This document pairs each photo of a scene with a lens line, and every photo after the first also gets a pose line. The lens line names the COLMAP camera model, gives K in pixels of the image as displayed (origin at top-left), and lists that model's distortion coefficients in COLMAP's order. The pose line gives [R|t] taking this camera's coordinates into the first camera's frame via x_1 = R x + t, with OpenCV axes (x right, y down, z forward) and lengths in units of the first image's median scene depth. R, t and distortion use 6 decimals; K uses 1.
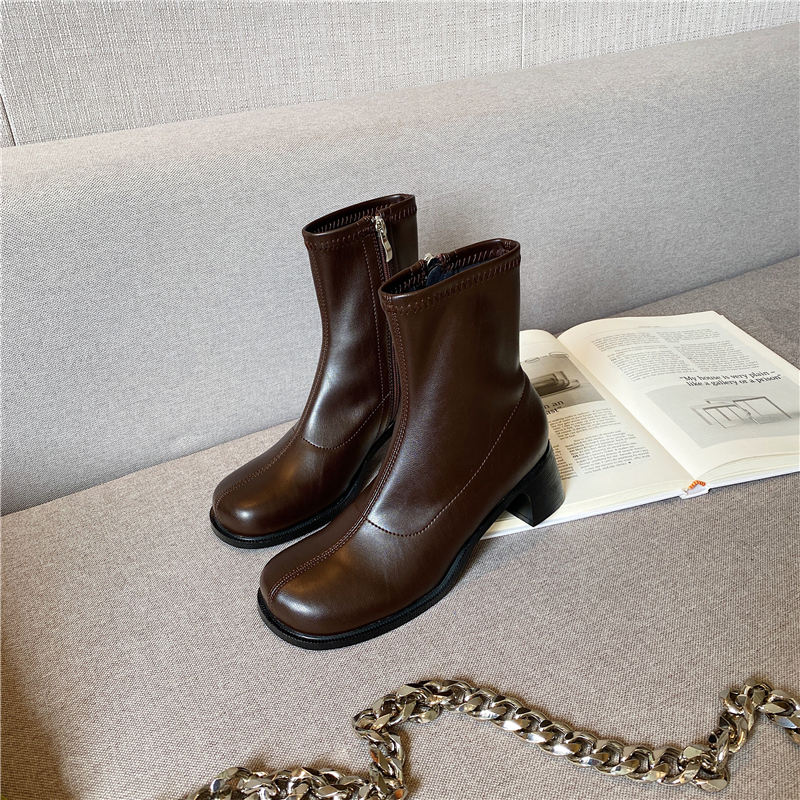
lens RADIAL K [[851.2, 0, 400.0], [0, 851.2, 400.0], [0, 0, 1]] dist [0.019027, -0.033522]
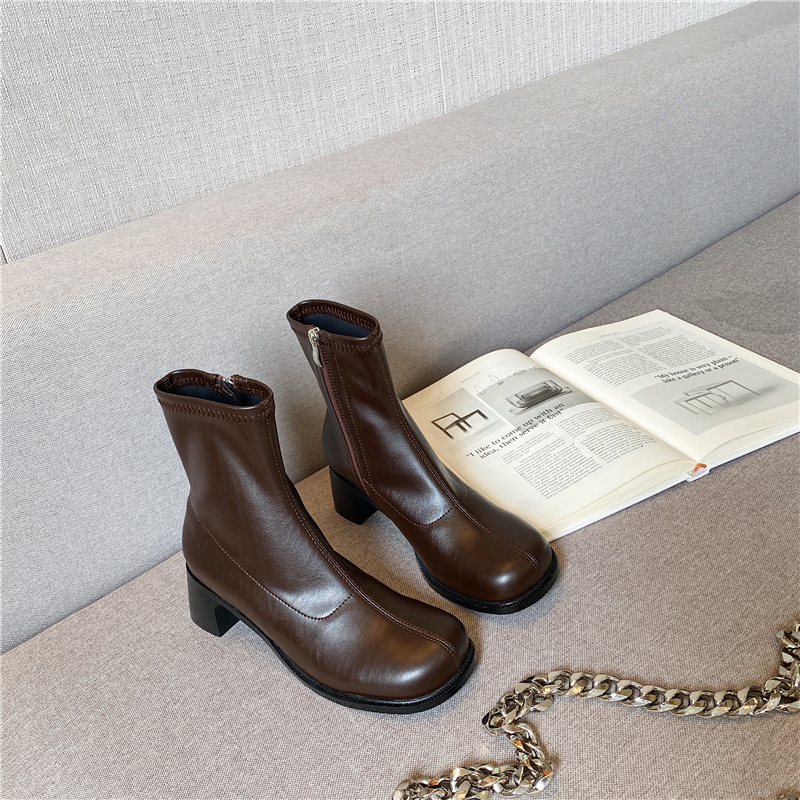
lens RADIAL K [[904.1, 0, 377.0], [0, 904.1, 426.3], [0, 0, 1]] dist [0.110861, -0.310843]
pose [[0.977884, -0.172600, 0.118123, -0.175901], [0.173569, 0.984819, 0.002110, -0.027388], [-0.116694, 0.018439, 0.992997, -0.133869]]
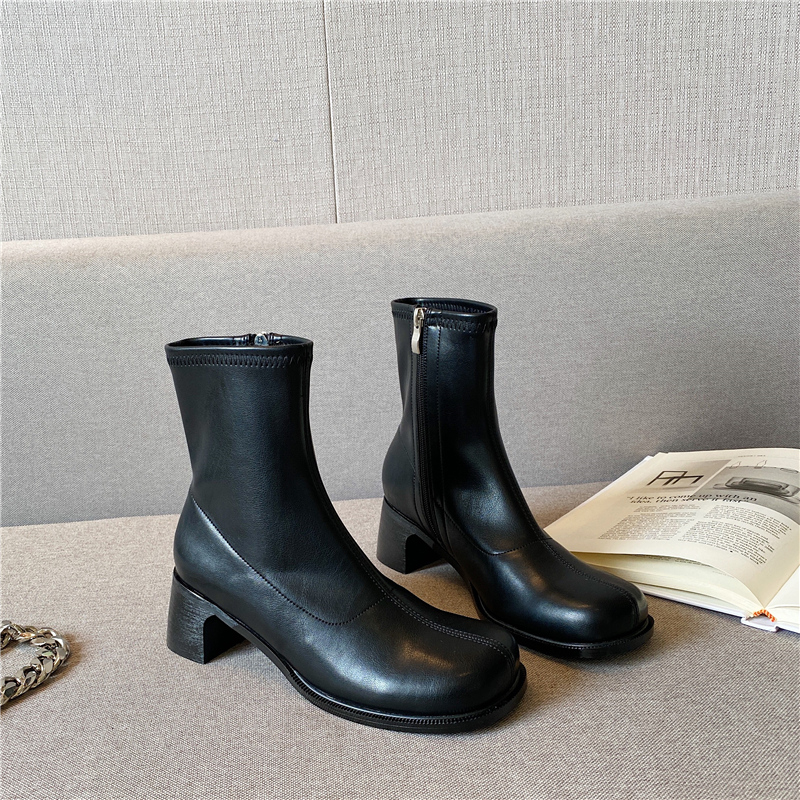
lens RADIAL K [[846.0, 0, 338.3], [0, 846.0, 428.3], [0, 0, 1]] dist [0.095281, -0.254146]
pose [[0.898842, 0.130772, -0.418308, 0.709777], [-0.212533, 0.964770, -0.155073, -0.034493], [0.383292, 0.228291, 0.894969, 0.263064]]
